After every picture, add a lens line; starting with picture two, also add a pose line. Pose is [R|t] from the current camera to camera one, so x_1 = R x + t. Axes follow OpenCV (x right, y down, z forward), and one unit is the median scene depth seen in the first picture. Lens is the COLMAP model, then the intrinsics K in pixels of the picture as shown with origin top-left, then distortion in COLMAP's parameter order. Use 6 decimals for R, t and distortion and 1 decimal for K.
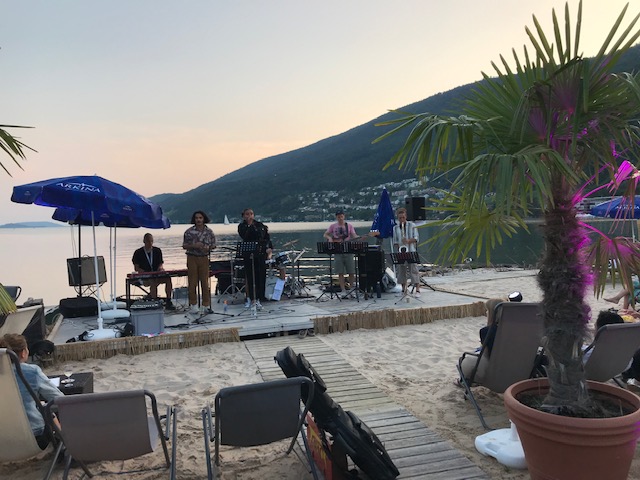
lens RADIAL K [[526.0, 0, 318.4], [0, 526.0, 239.8], [0, 0, 1]] dist [0.052218, -0.009581]
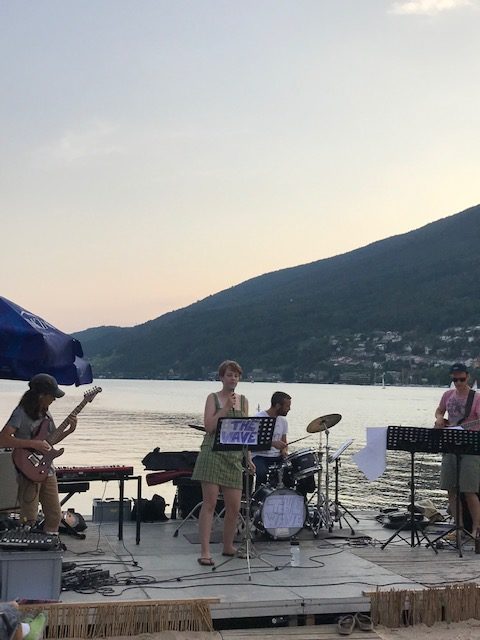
lens RADIAL K [[923.6, 0, 240.4], [0, 923.6, 321.1], [0, 0, 1]] dist [0.048919, 0.000000]
pose [[0.990303, 0.033997, -0.134699, -0.015608], [-0.047324, 0.994158, -0.097007, -0.003024], [0.130614, 0.102441, 0.986127, 0.111842]]
